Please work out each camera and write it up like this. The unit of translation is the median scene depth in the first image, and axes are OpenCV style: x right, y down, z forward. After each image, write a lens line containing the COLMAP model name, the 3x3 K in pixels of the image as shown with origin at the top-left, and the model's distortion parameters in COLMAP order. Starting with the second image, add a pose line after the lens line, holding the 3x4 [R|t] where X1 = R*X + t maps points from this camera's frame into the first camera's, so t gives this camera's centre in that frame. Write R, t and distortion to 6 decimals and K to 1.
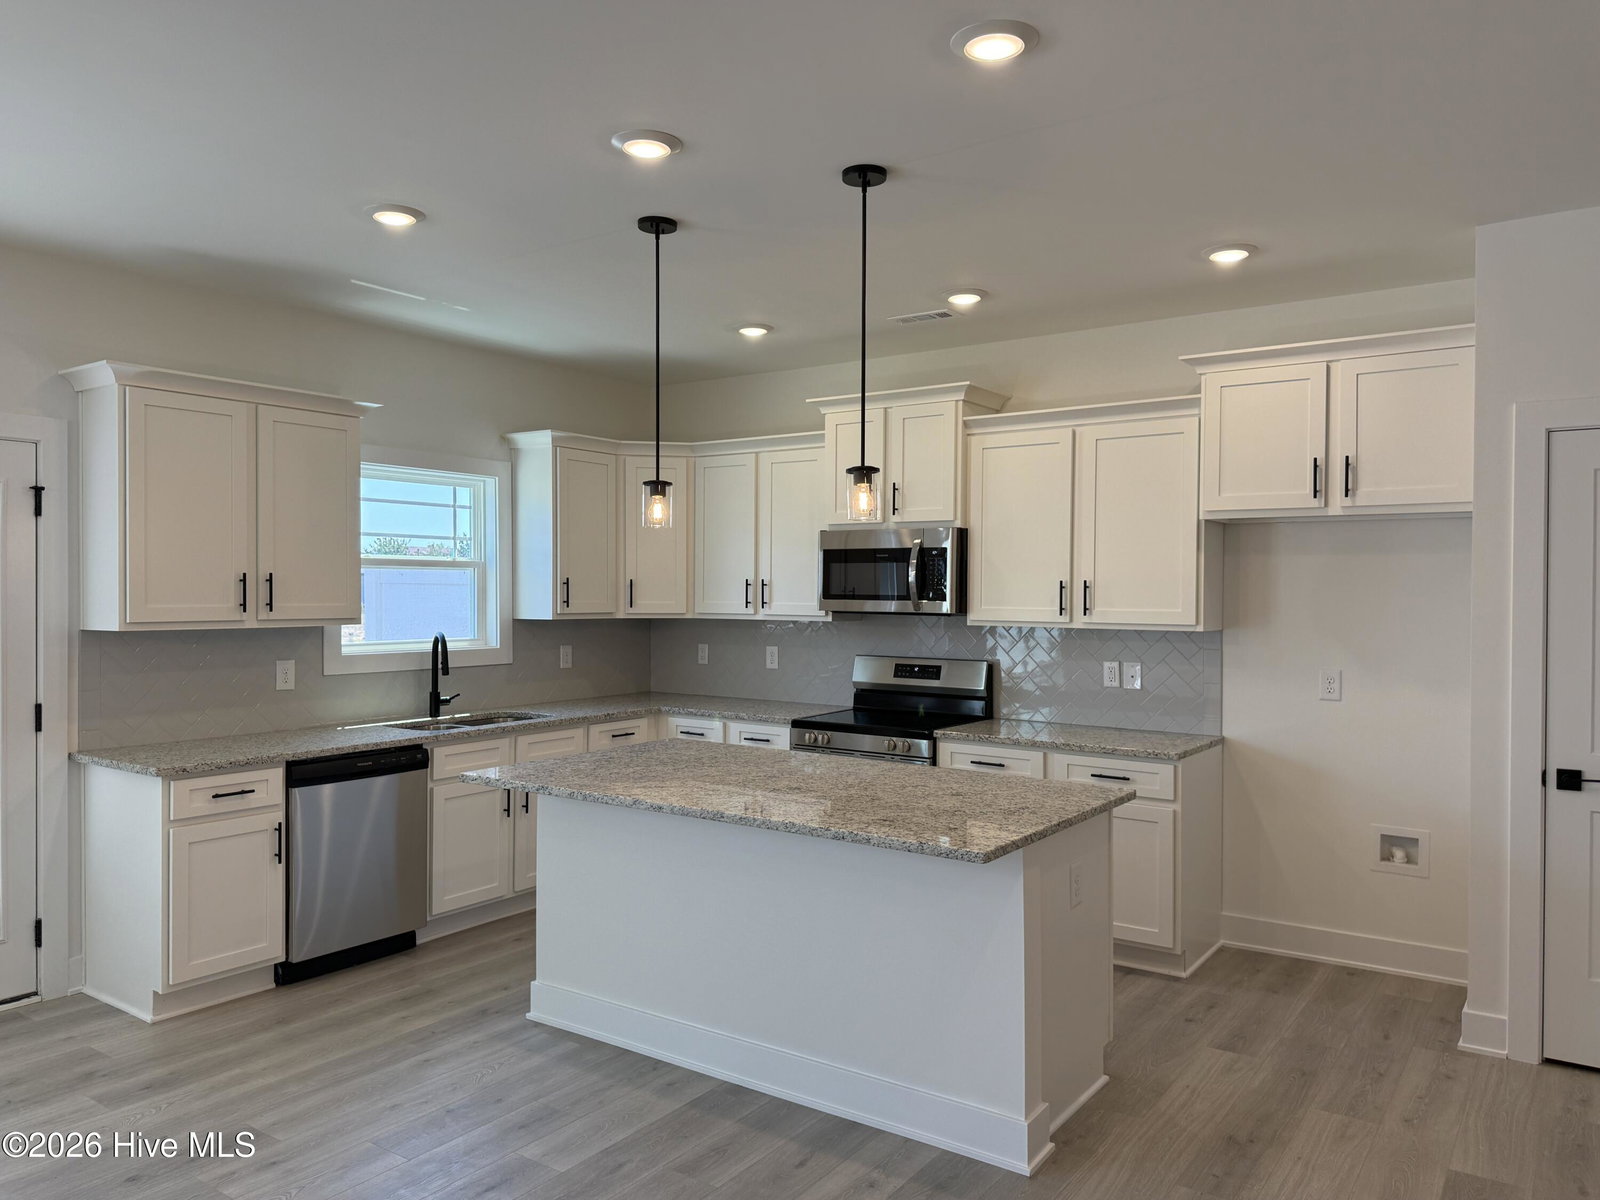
lens RADIAL K [[1149.8, 0, 800.0], [0, 1149.8, 600.0], [0, 0, 1]] dist [0.120991, -0.182158]
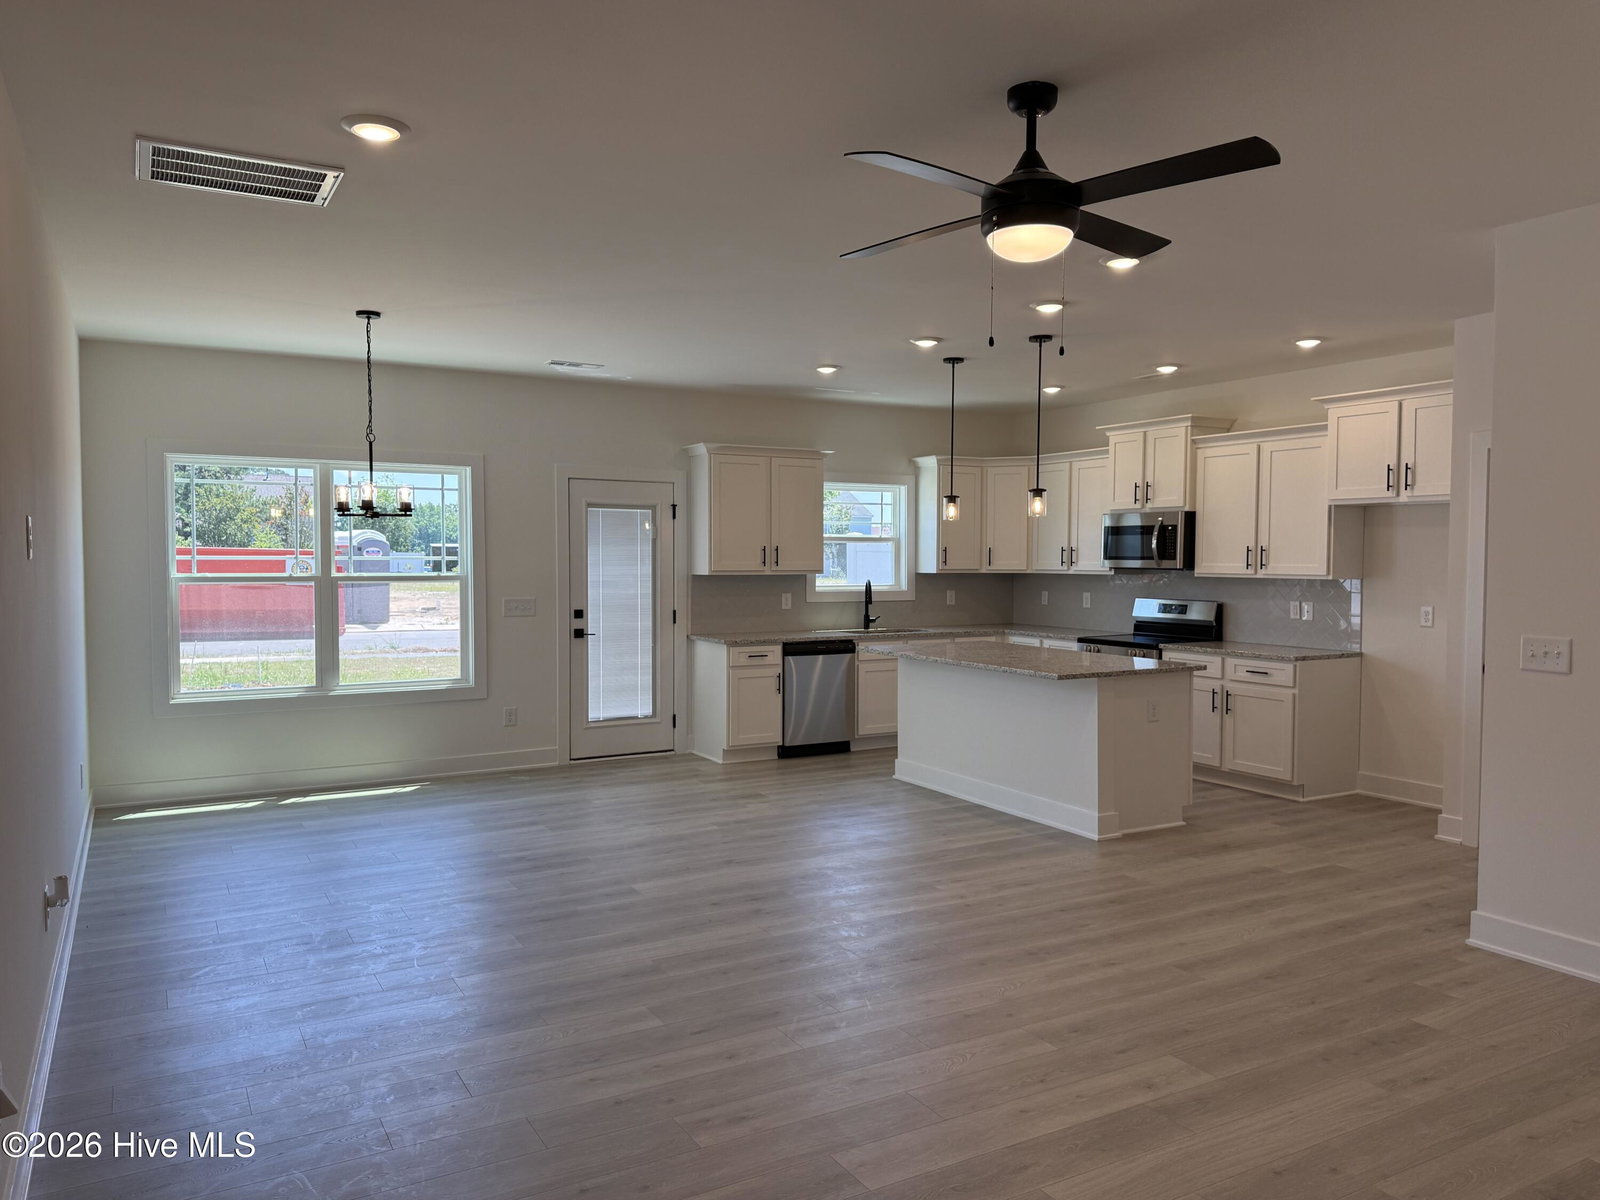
lens RADIAL K [[1149.8, 0, 800.0], [0, 1149.8, 600.0], [0, 0, 1]] dist [0.120991, -0.182158]
pose [[0.901439, 0.013441, -0.432697, 0.356421], [-0.001656, 0.999618, 0.027601, 0.012246], [0.432902, -0.024164, 0.901117, -0.611558]]
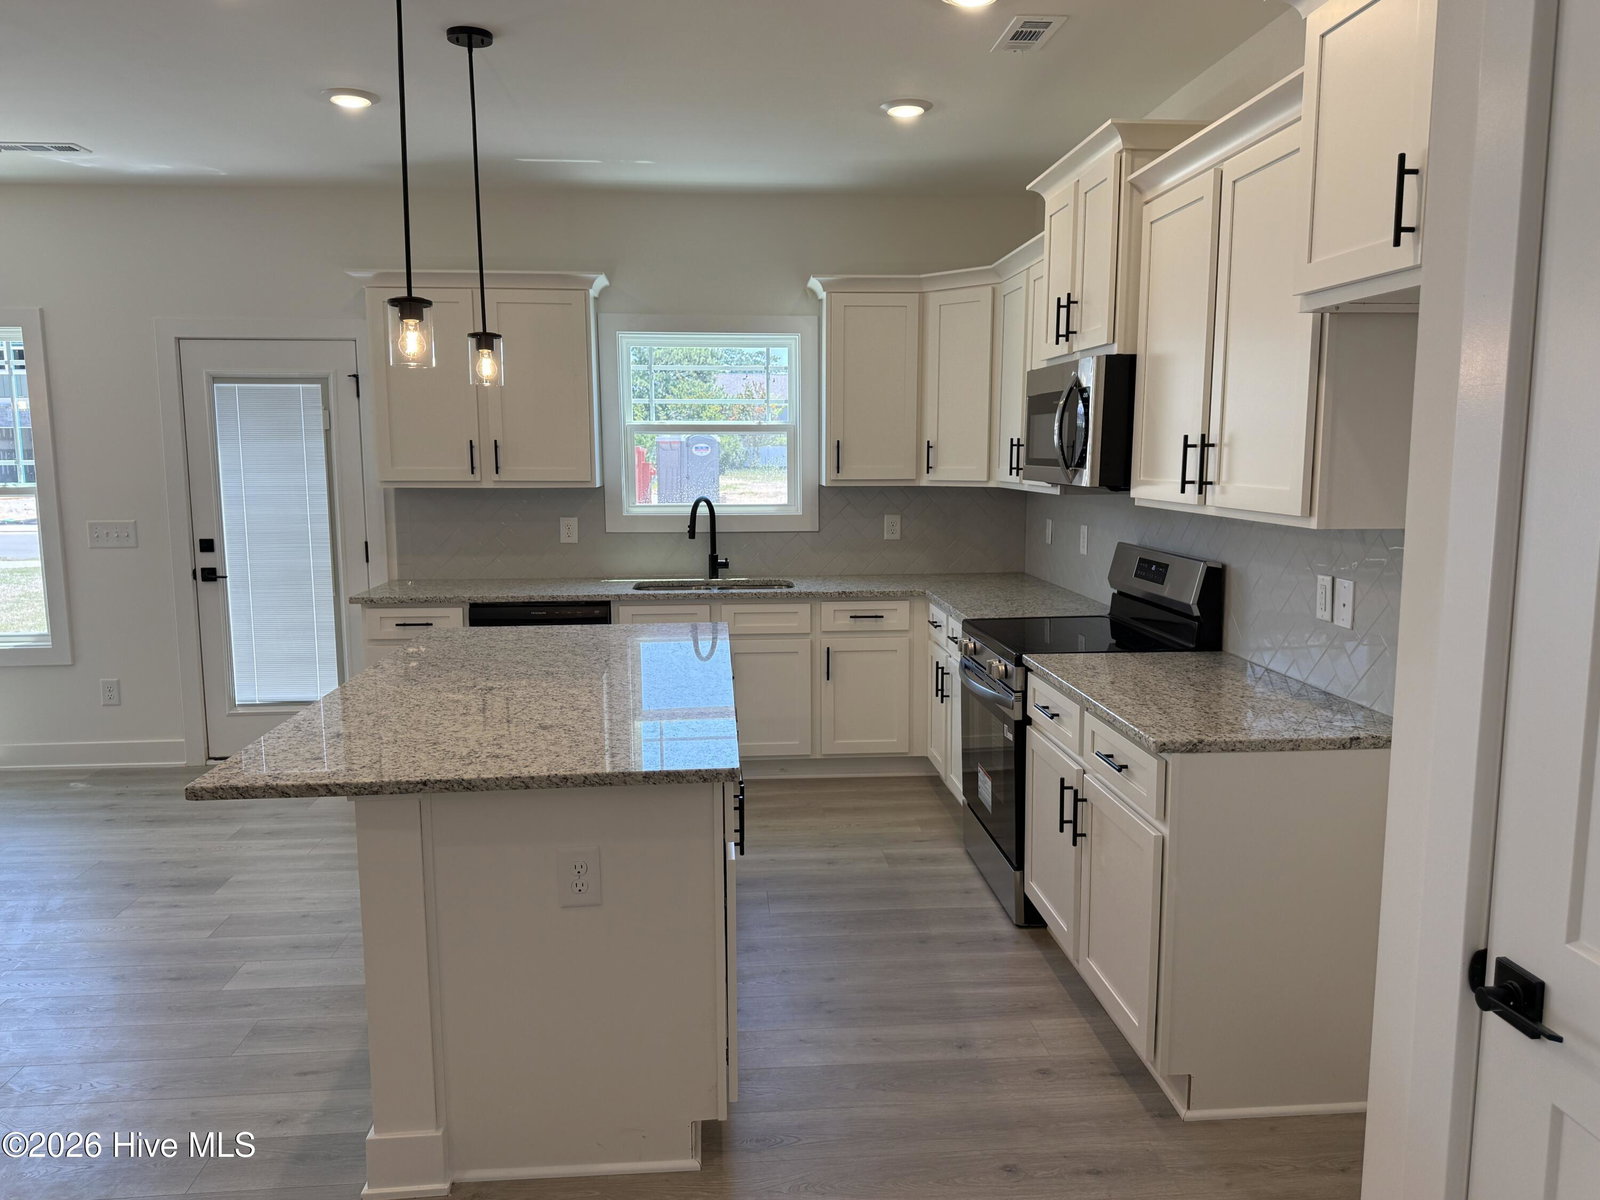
lens RADIAL K [[1149.8, 0, 800.0], [0, 1149.8, 600.0], [0, 0, 1]] dist [0.120991, -0.182158]
pose [[0.633558, 0.094144, -0.767946, 0.569035], [-0.000383, 0.992607, 0.121370, -0.005176], [0.773695, -0.076601, 0.628910, 0.452680]]
